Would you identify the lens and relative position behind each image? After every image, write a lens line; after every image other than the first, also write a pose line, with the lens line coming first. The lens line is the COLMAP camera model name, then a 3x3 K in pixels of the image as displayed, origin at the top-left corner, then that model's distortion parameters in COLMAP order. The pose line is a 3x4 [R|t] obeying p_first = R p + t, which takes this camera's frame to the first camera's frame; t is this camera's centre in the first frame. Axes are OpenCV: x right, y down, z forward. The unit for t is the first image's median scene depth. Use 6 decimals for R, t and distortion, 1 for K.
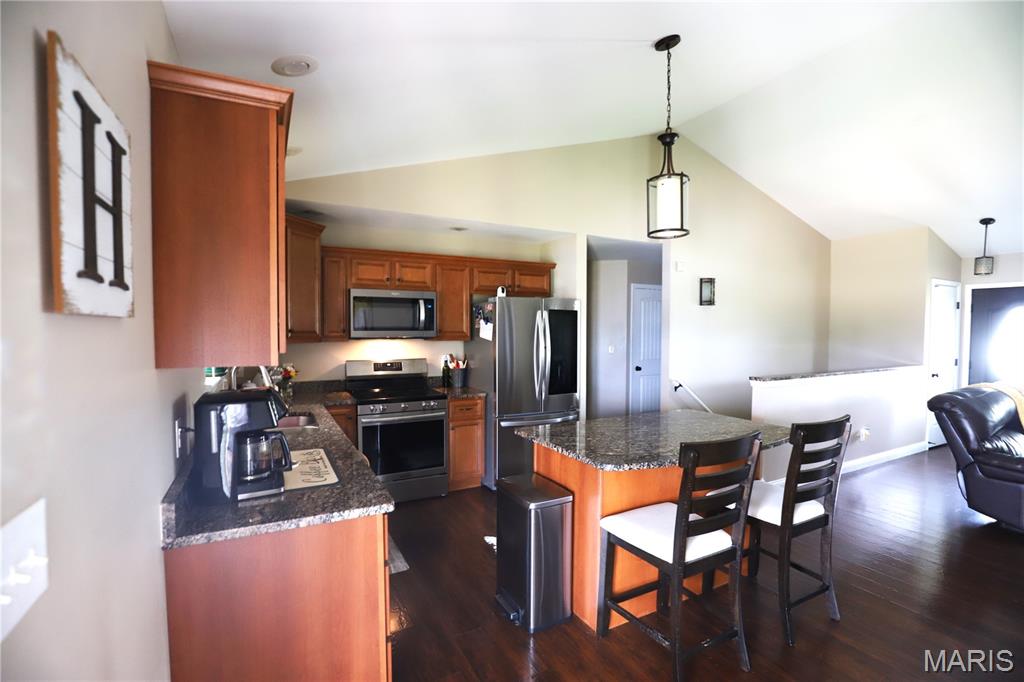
lens RADIAL K [[472.5, 0, 512.2], [0, 472.5, 346.6], [0, 0, 1]] dist [-0.034552, 0.007265]
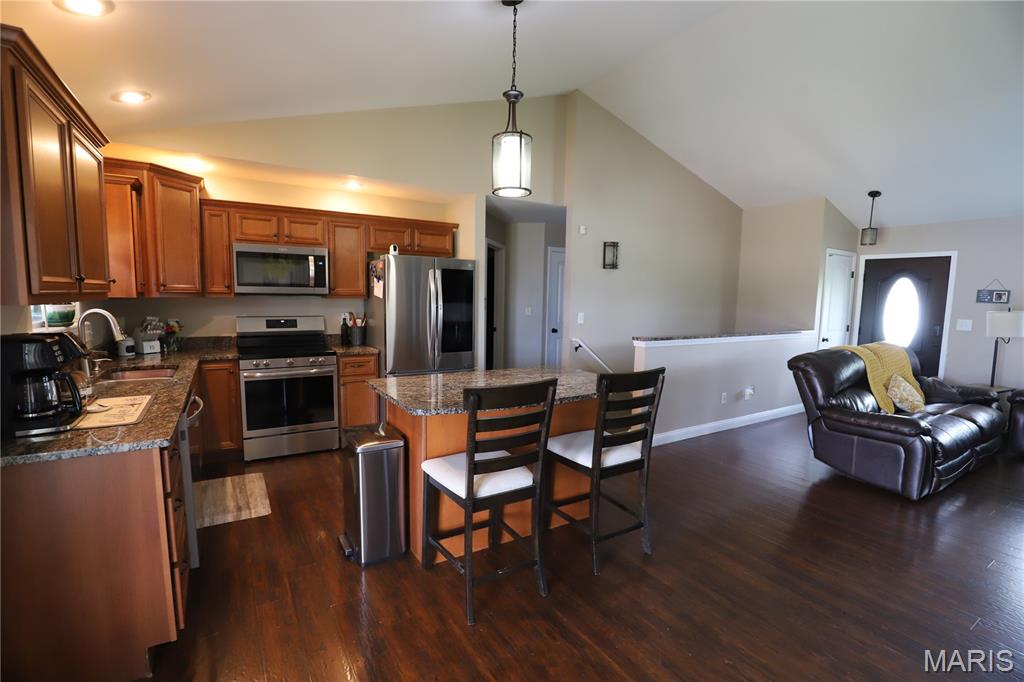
lens RADIAL K [[472.5, 0, 512.2], [0, 472.5, 346.6], [0, 0, 1]] dist [-0.034552, 0.007265]
pose [[0.997627, 0.009142, 0.068245, 0.165880], [-0.013976, 0.997400, 0.070695, 0.015295], [-0.067421, -0.071481, 0.995161, -0.029759]]
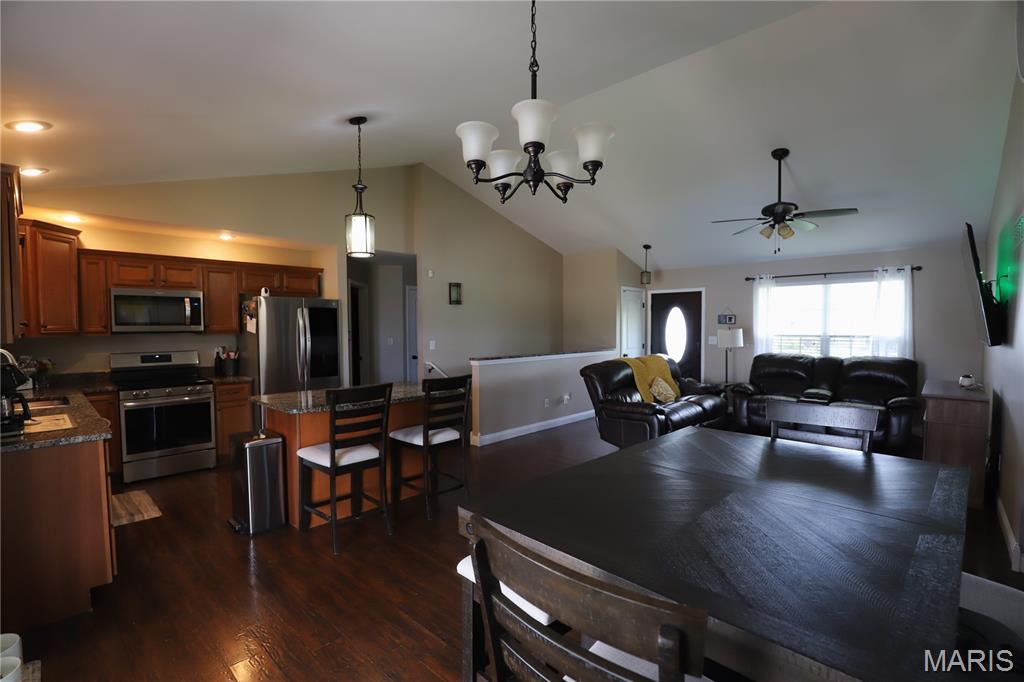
lens RADIAL K [[472.5, 0, 512.2], [0, 472.5, 346.6], [0, 0, 1]] dist [-0.034552, 0.007265]
pose [[0.947423, -0.020709, 0.319314, 0.190506], [0.019321, 0.999785, 0.007514, 0.024027], [-0.319401, -0.000950, 0.947619, -0.315458]]
